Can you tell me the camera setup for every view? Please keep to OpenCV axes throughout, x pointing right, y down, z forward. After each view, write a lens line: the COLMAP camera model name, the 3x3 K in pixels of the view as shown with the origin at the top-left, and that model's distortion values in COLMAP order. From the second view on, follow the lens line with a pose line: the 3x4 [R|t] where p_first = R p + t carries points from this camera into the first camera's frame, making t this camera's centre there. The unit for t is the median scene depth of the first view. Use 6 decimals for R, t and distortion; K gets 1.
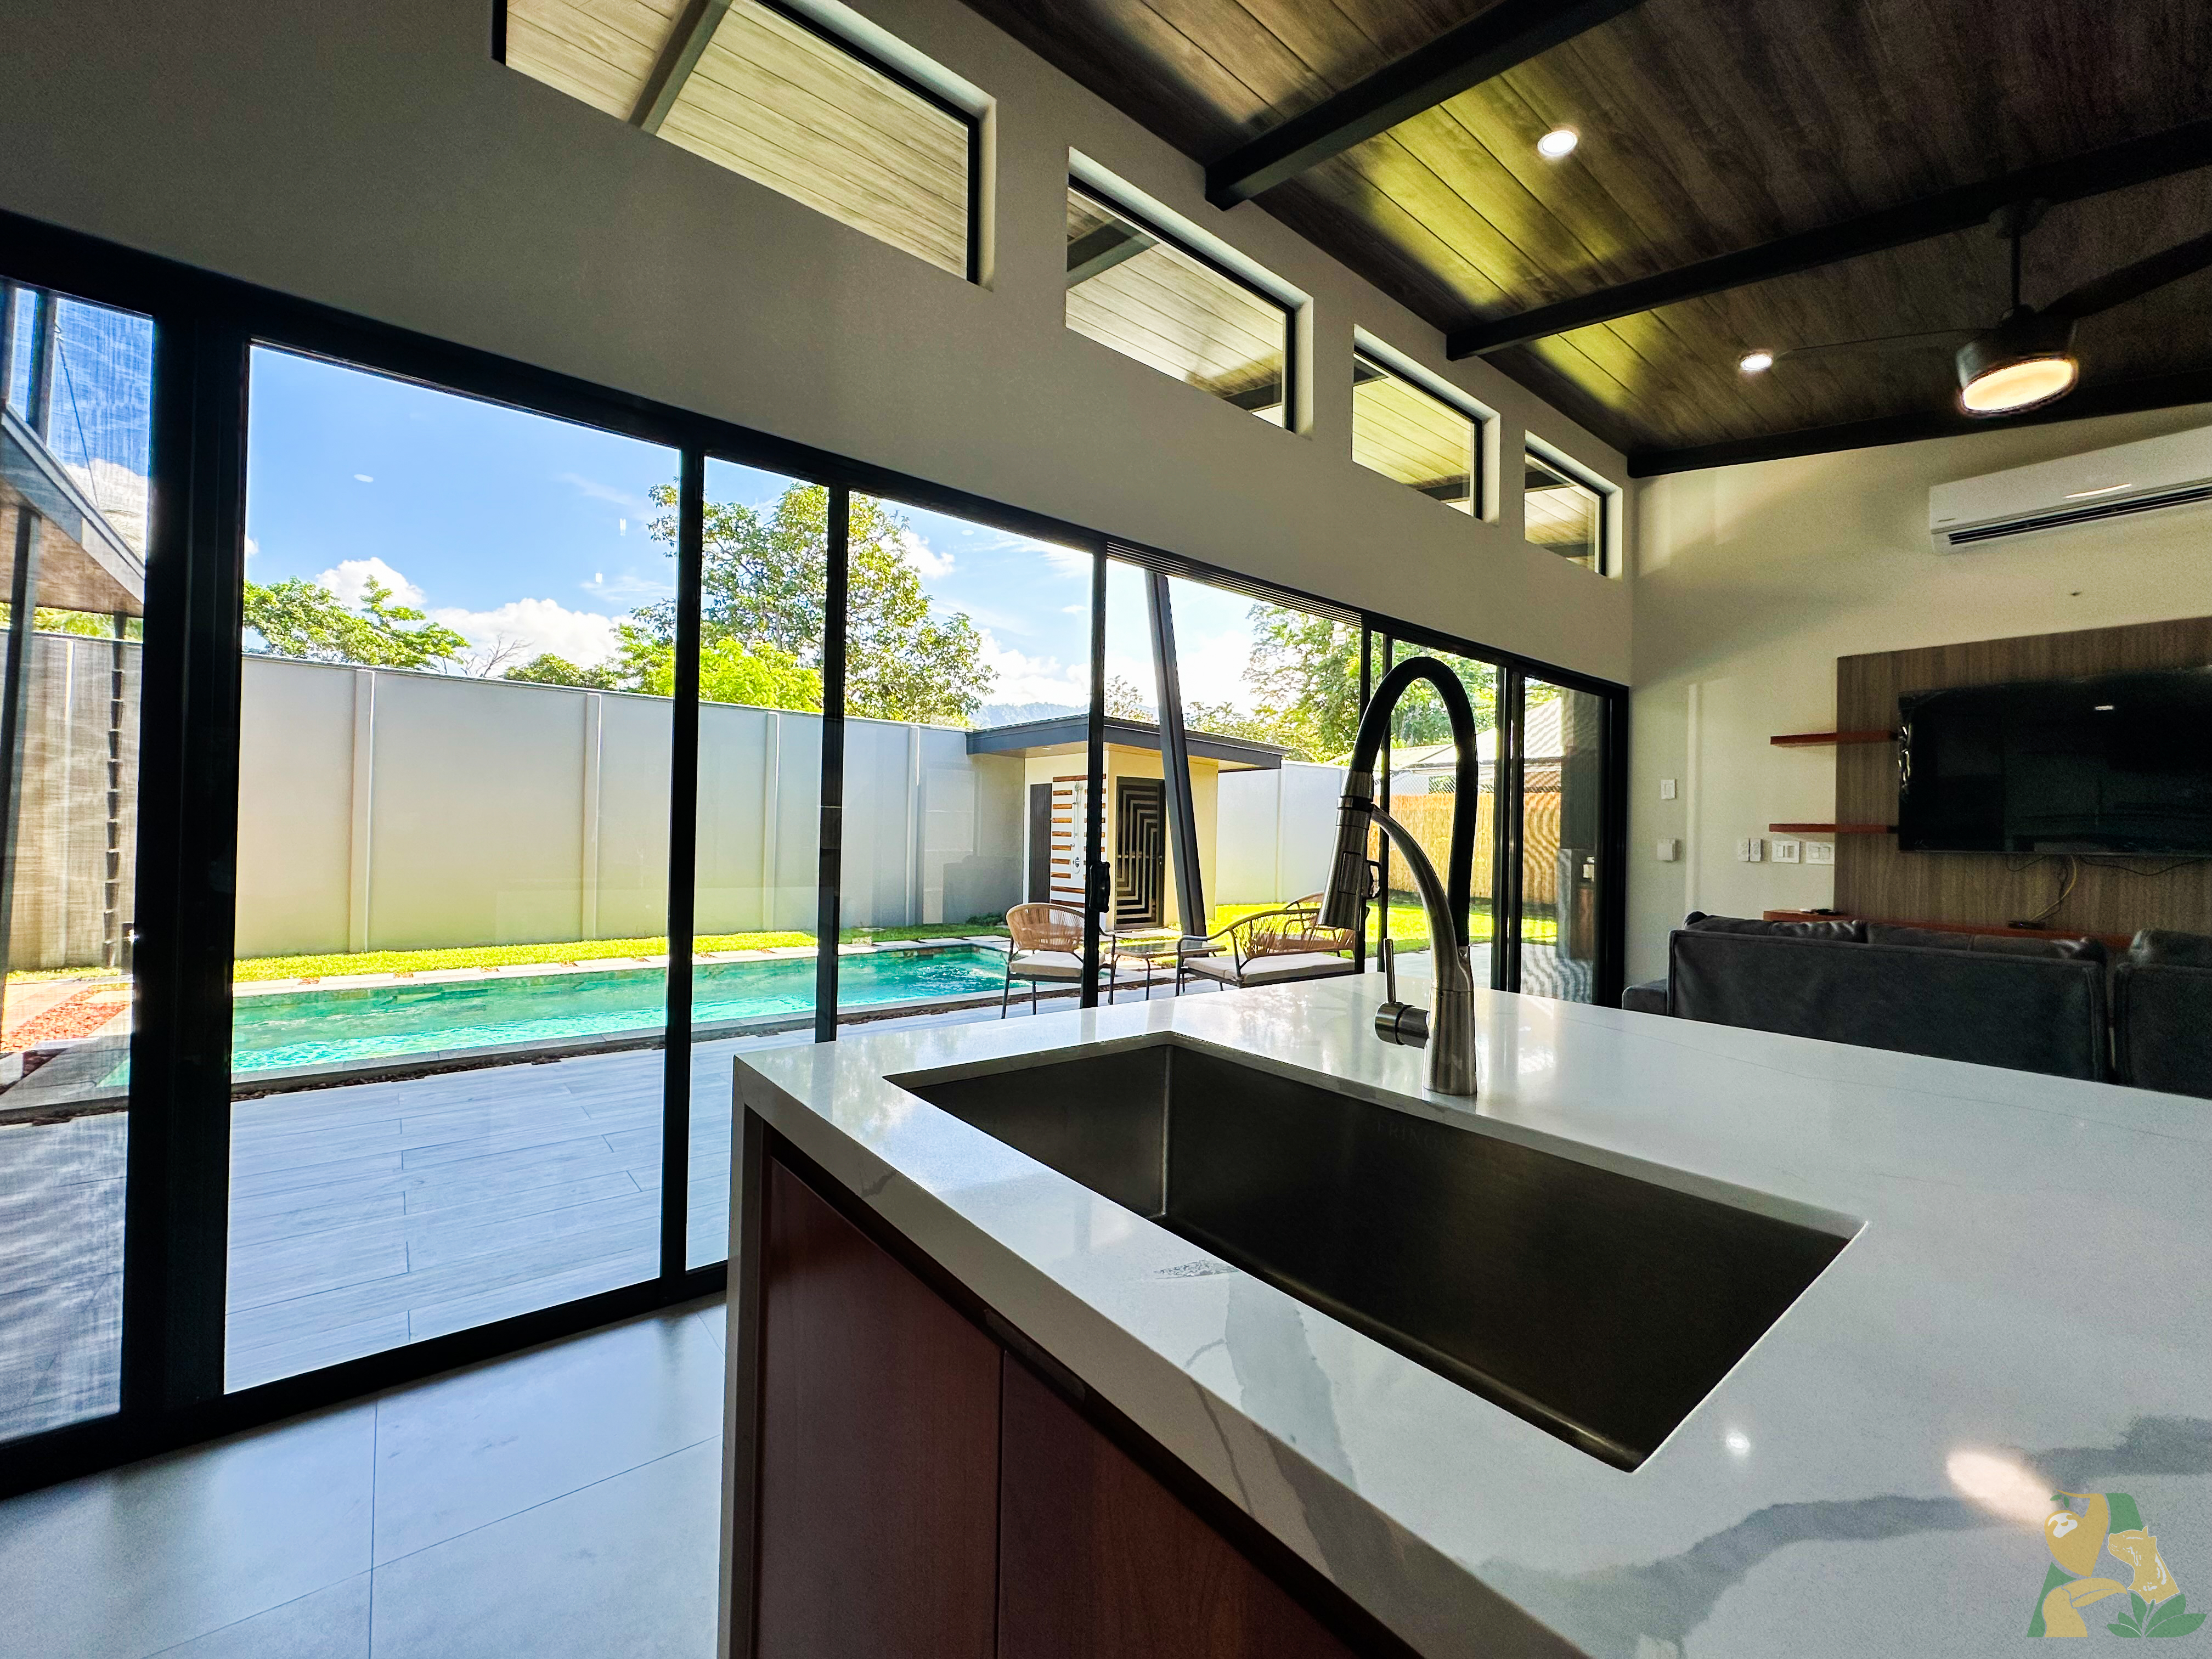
lens RADIAL K [[892.5, 0, 1101.5], [0, 892.5, 827.4], [0, 0, 1]] dist [-0.002155, -0.000140]
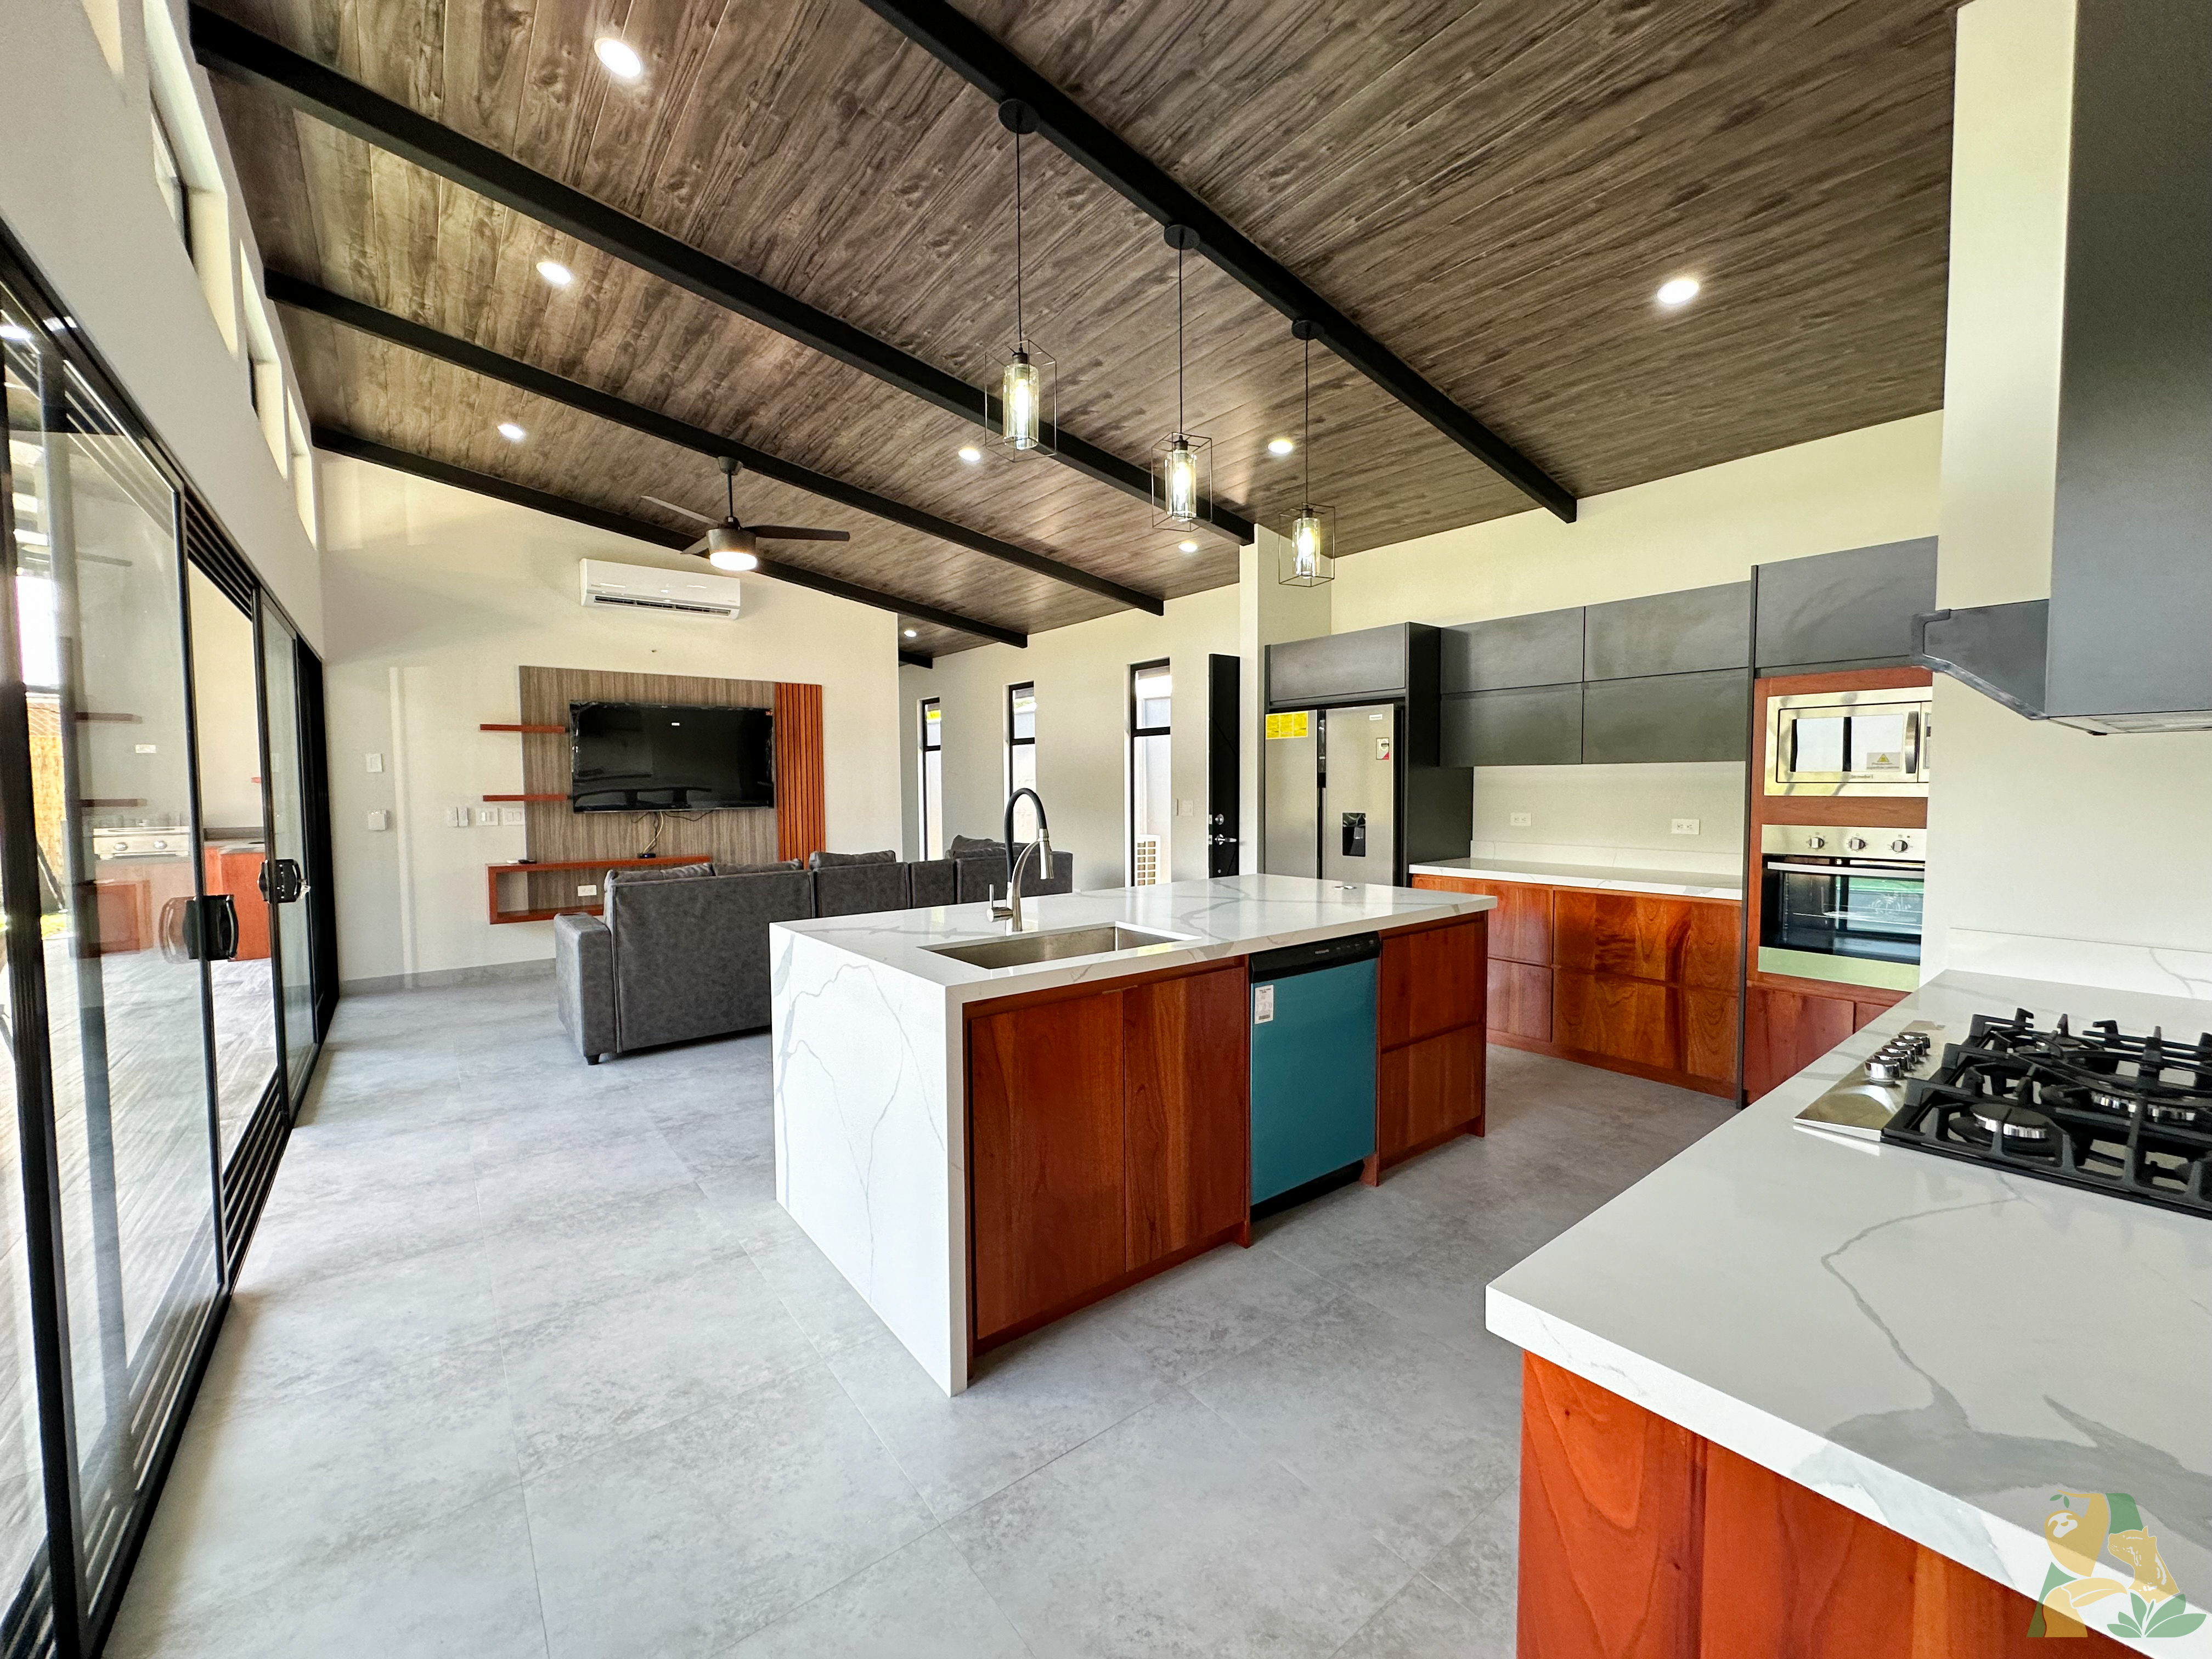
lens RADIAL K [[892.5, 0, 1101.5], [0, 892.5, 827.4], [0, 0, 1]] dist [-0.002155, -0.000140]
pose [[0.021946, -0.071236, 0.997218, -0.458426], [0.000855, 0.997459, 0.071234, -0.046436], [-0.999759, -0.000711, 0.021951, 0.118847]]
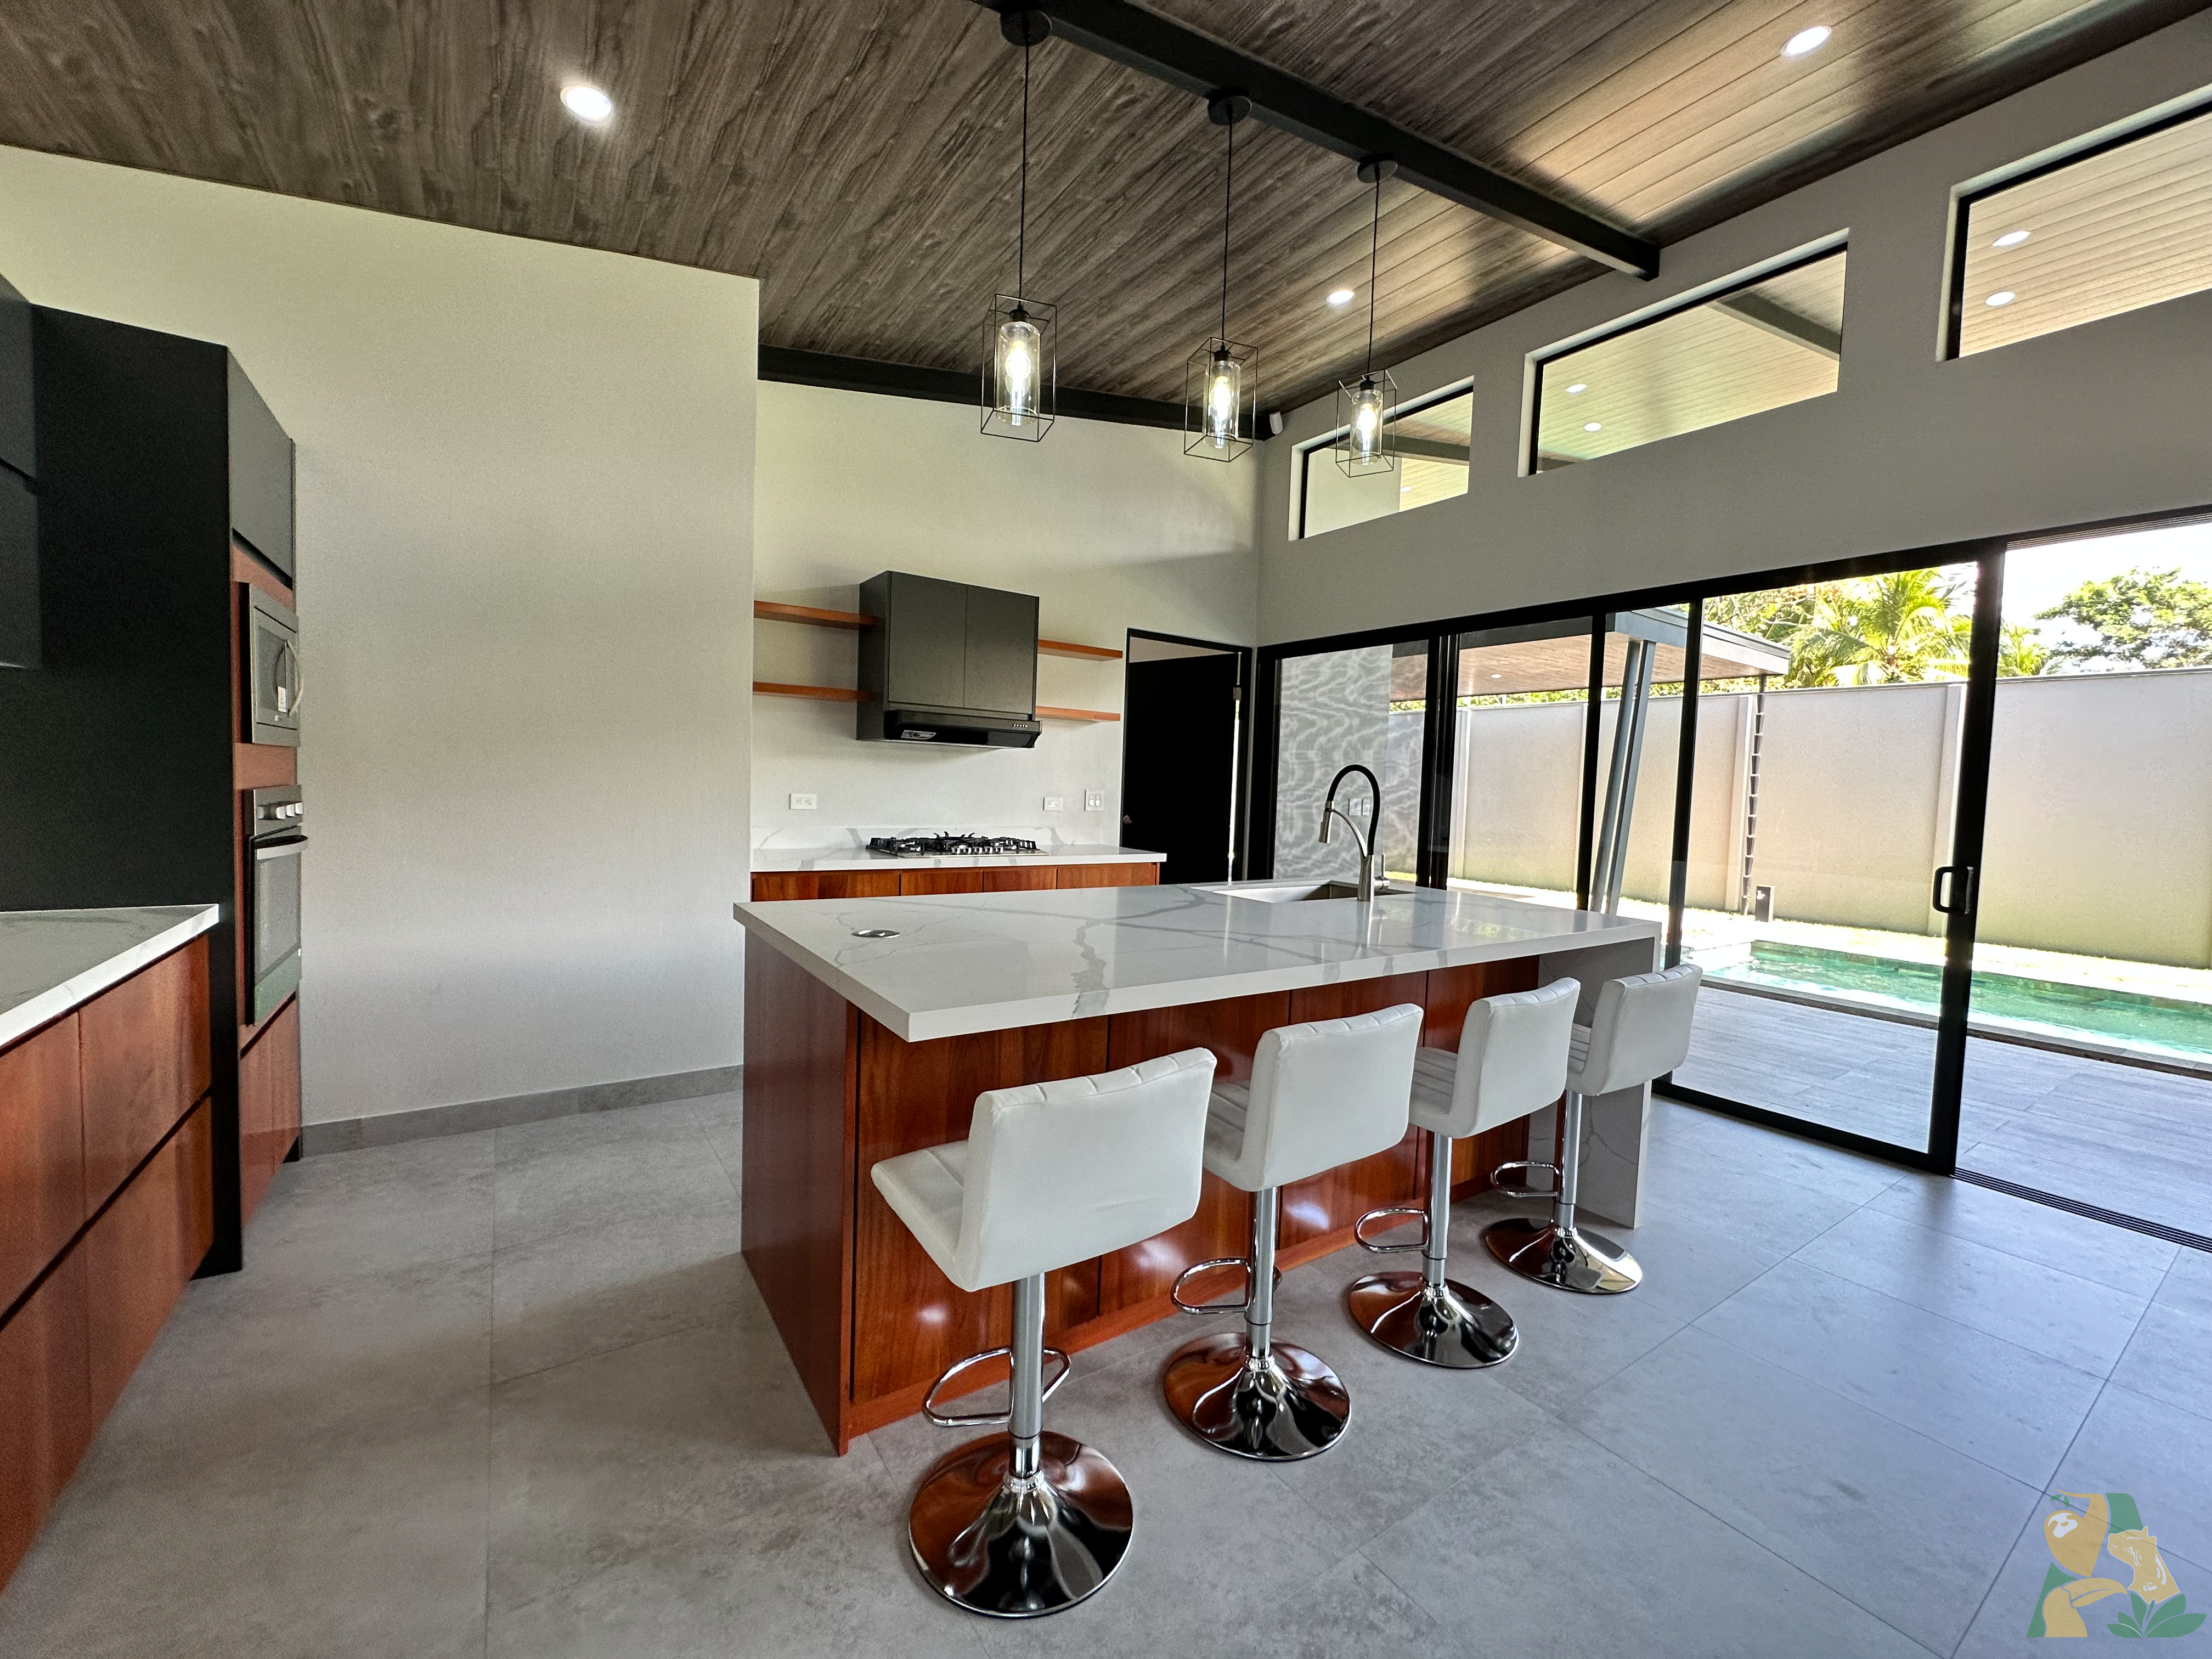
lens RADIAL K [[892.5, 0, 1101.5], [0, 892.5, 827.4], [0, 0, 1]] dist [-0.002155, -0.000140]
pose [[-0.084115, 0.029382, -0.996023, 0.640820], [-0.028168, 0.999096, 0.031851, -0.005650], [0.996058, 0.030735, -0.083211, 0.062877]]
